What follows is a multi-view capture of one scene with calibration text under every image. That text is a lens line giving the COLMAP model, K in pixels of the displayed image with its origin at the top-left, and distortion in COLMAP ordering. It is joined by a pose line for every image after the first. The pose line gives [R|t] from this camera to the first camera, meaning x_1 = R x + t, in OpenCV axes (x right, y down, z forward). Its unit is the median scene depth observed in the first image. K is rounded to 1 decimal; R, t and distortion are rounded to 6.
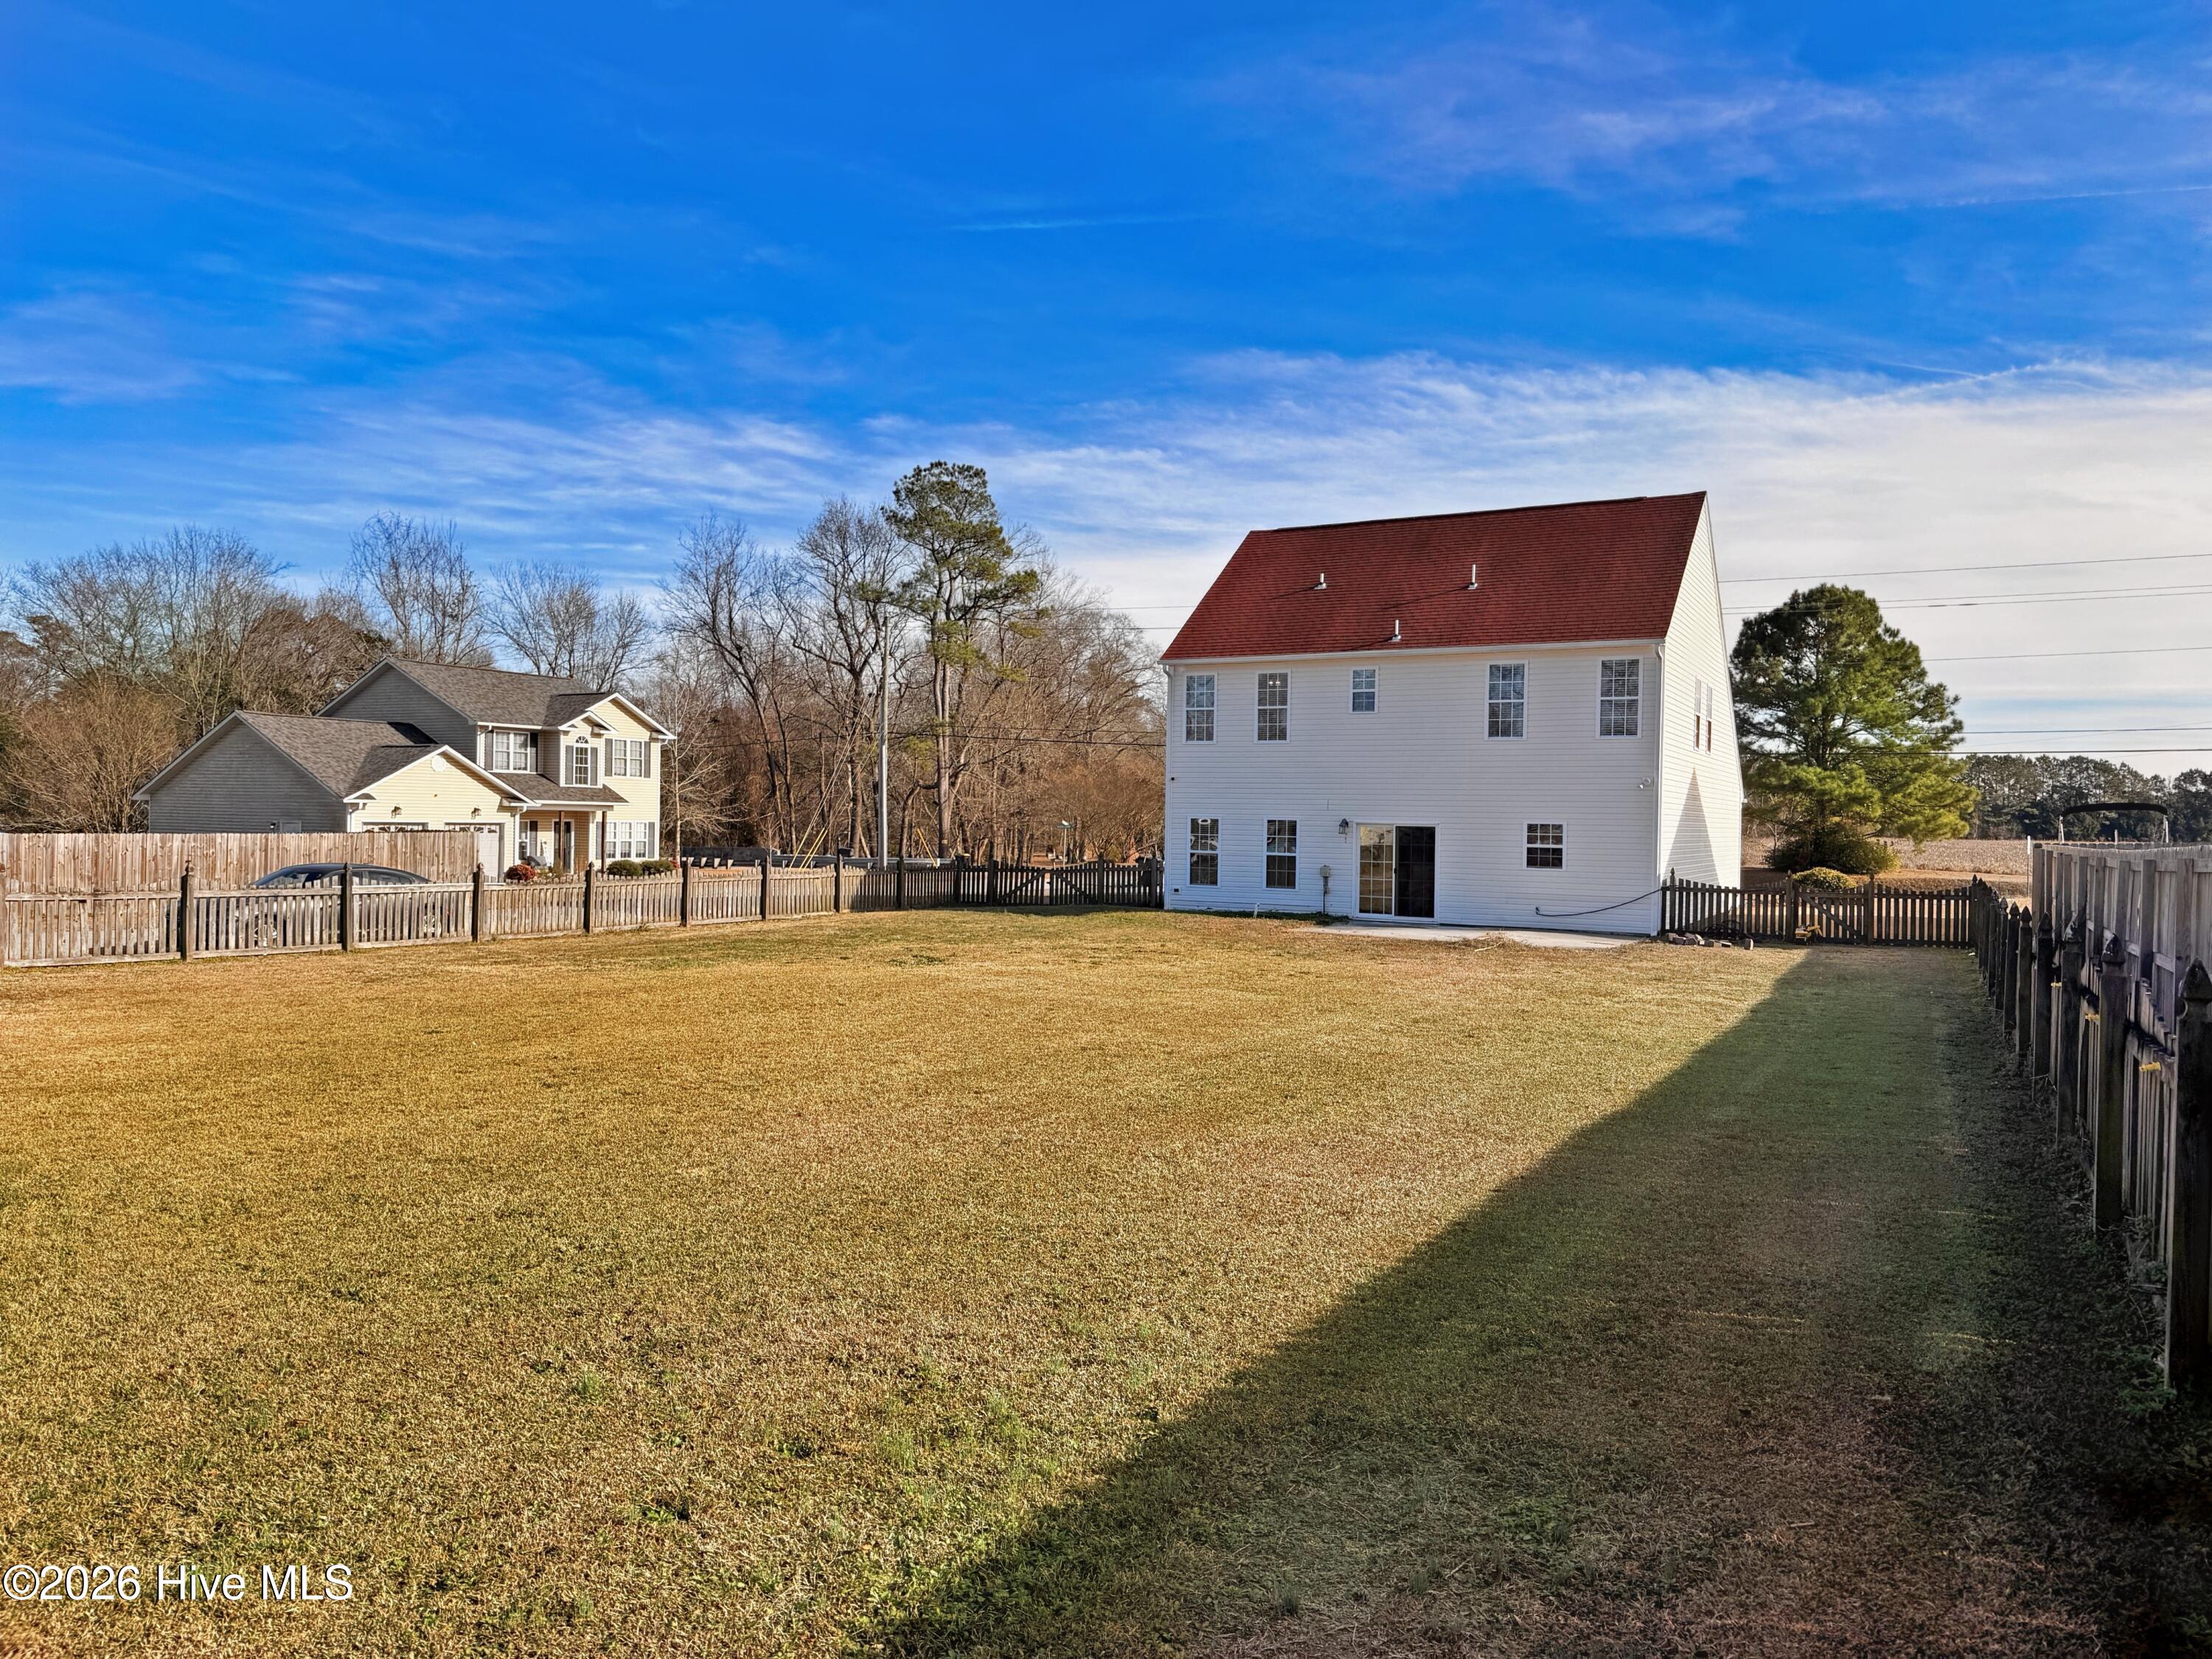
lens RADIAL K [[1527.7, 0, 1106.0], [0, 1527.7, 829.5], [0, 0, 1]] dist [0.051230, -0.069571]
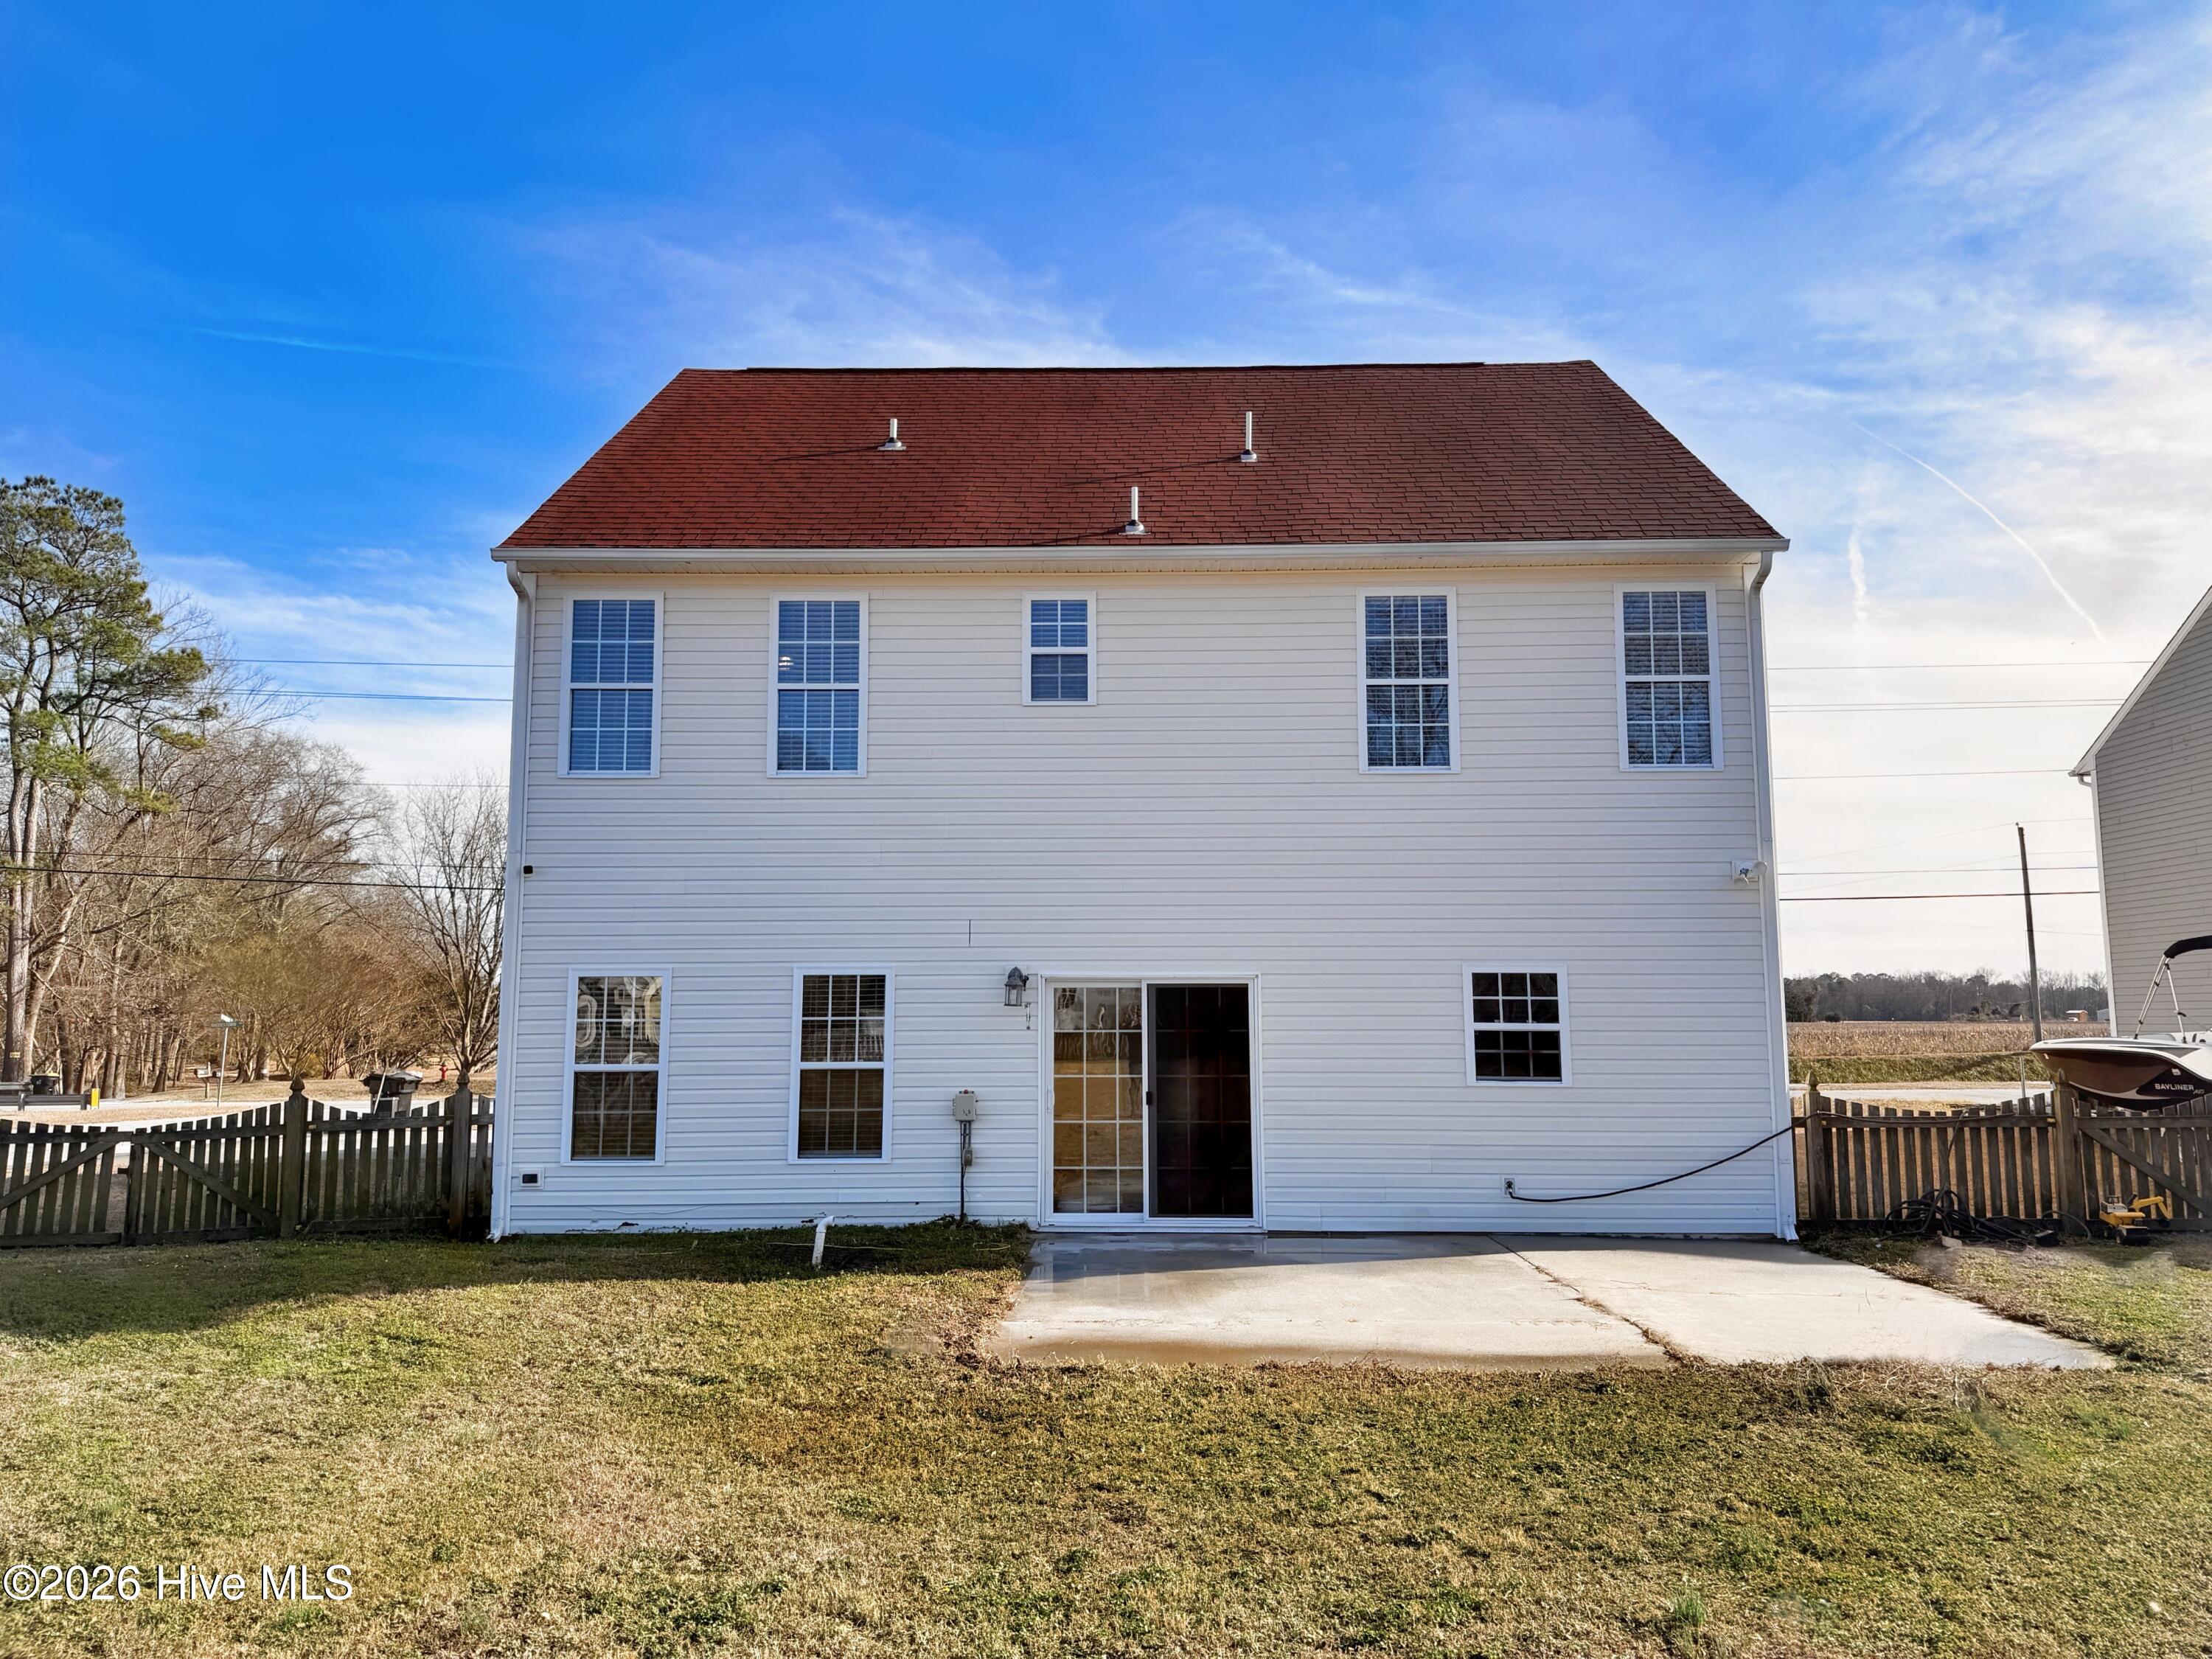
lens RADIAL K [[1527.7, 0, 1106.0], [0, 1527.7, 829.5], [0, 0, 1]] dist [0.051230, -0.069571]
pose [[0.886444, 0.038180, 0.461259, -0.004724], [0.020131, 0.992468, -0.120838, 0.005311], [-0.462399, 0.116402, 0.878998, 0.630371]]
